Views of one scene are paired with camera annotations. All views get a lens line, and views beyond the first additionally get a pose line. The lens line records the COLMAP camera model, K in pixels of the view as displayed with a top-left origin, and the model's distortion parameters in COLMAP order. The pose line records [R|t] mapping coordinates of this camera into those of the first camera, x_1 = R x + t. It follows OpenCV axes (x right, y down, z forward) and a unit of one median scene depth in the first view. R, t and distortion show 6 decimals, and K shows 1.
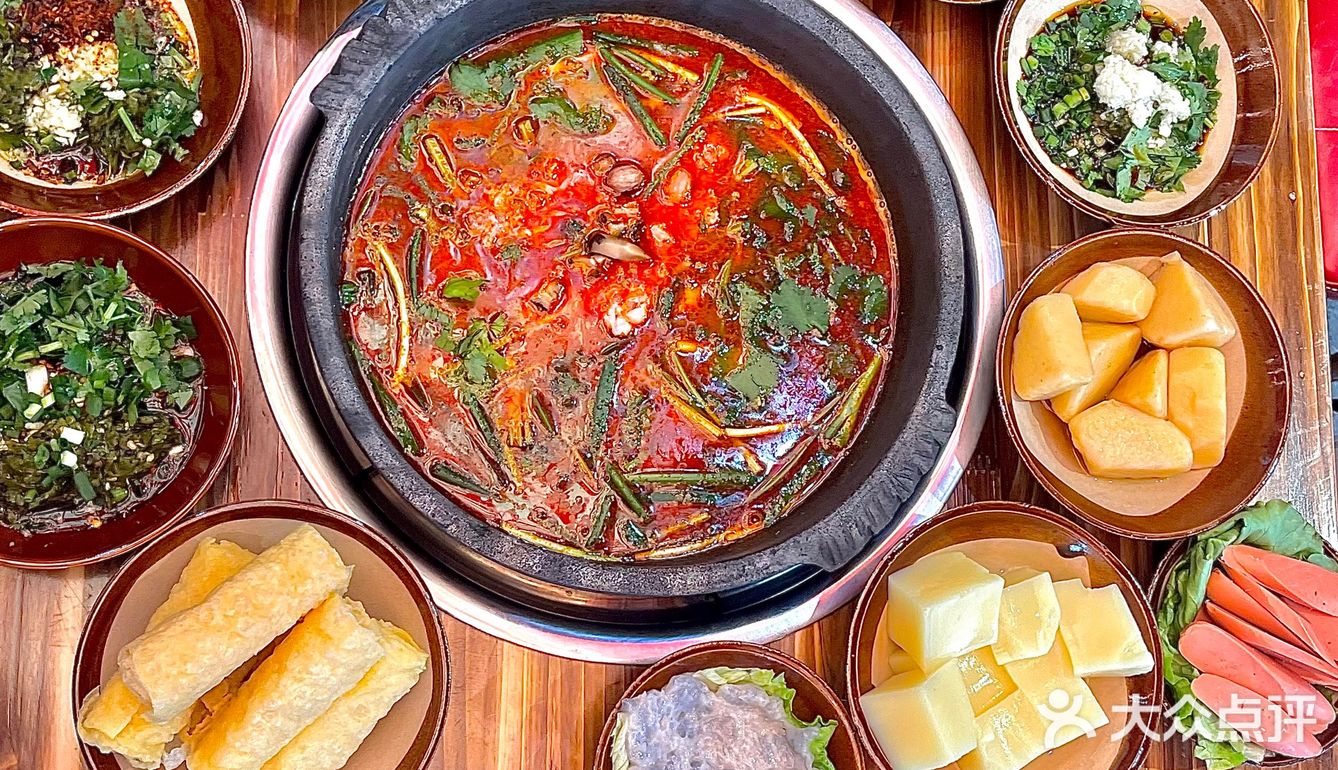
lens RADIAL K [[1659.7, 0, 669.0], [0, 1659.7, 385.0], [0, 0, 1]] dist [0.125744, -0.349524]
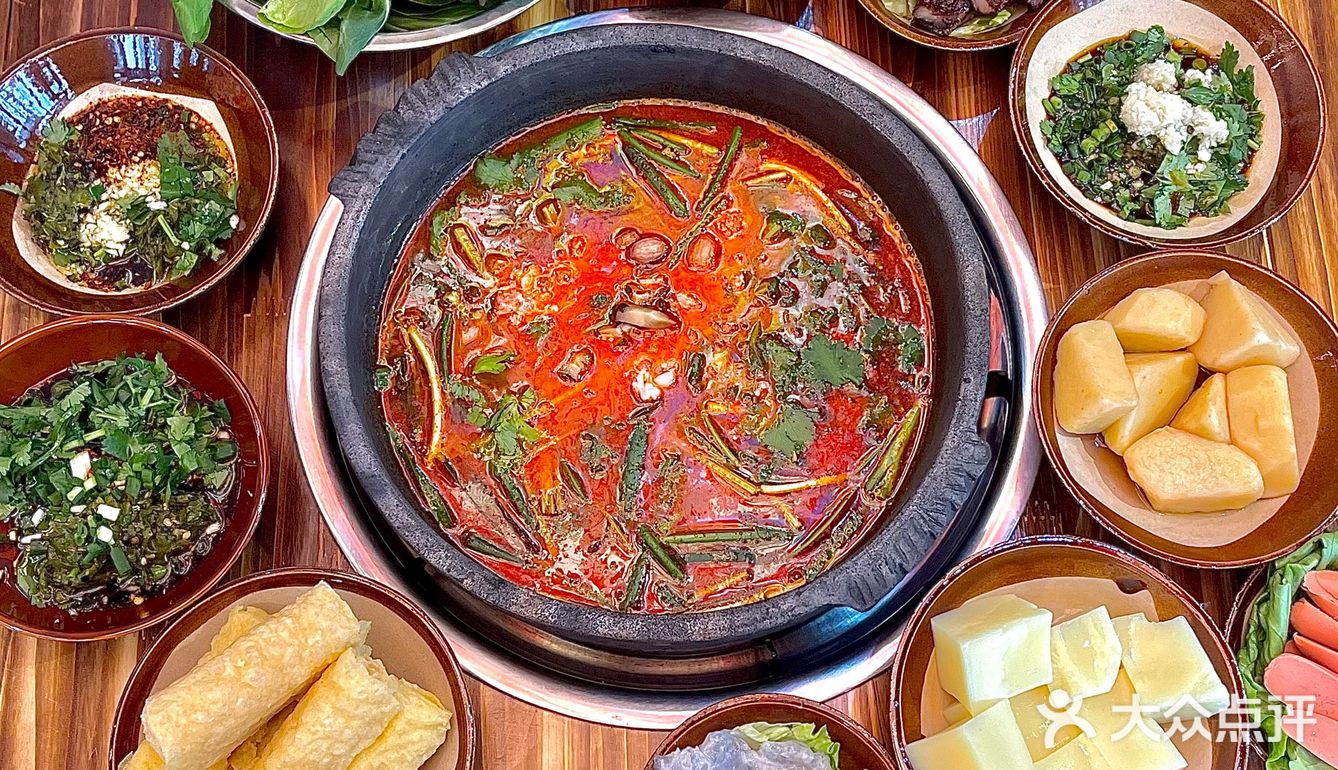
lens RADIAL K [[1669.2, 0, 643.2], [0, 1669.2, 383.4], [0, 0, 1]] dist [0.113655, -0.304732]
pose [[0.983218, -0.084351, -0.161763, 0.136081], [0.059339, 0.986342, -0.153650, 0.119113], [0.172514, 0.141473, 0.974795, 0.015794]]
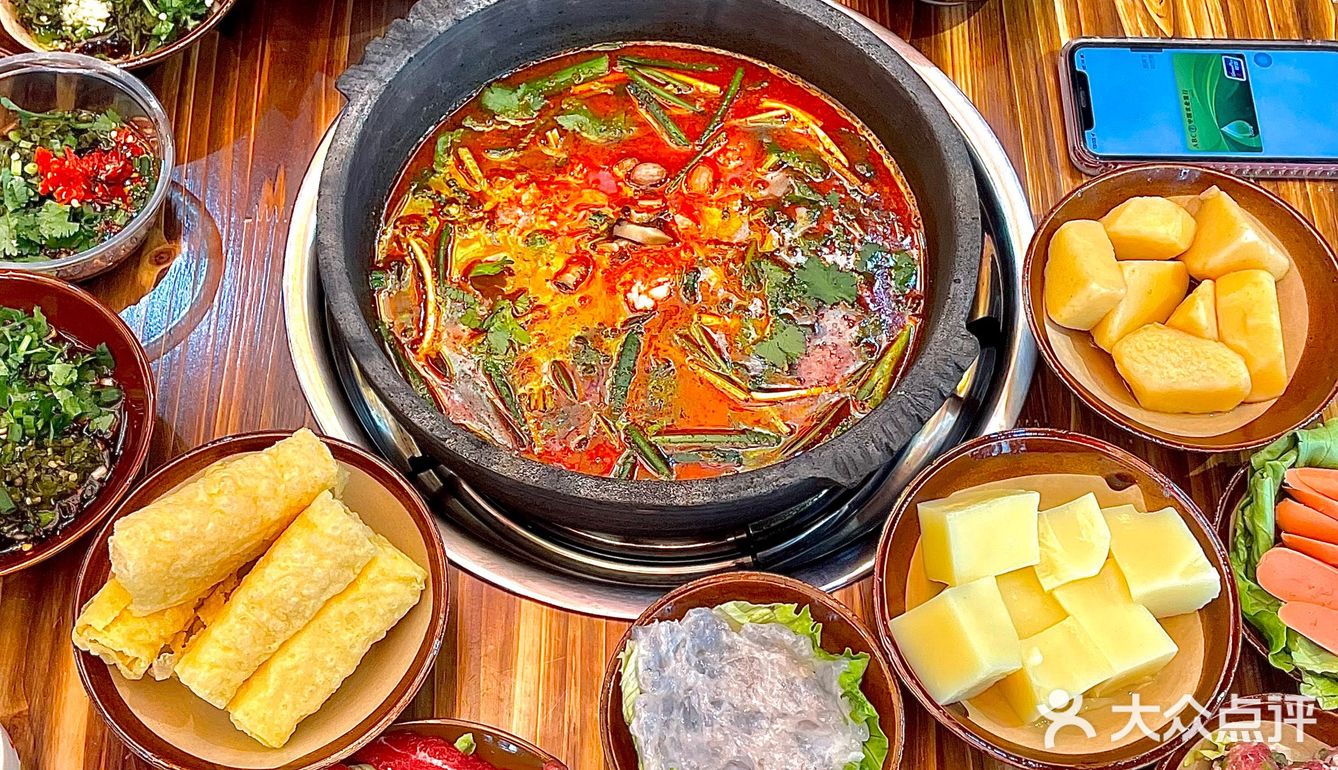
lens RADIAL K [[1673.0, 0, 669.0], [0, 1673.0, 385.0], [0, 0, 1]] dist [0.157470, -0.567506]
pose [[0.986113, -0.074600, -0.148376, 0.138823], [0.027372, 0.954222, -0.297844, 0.328685], [0.163803, 0.289647, 0.943013, 0.059874]]
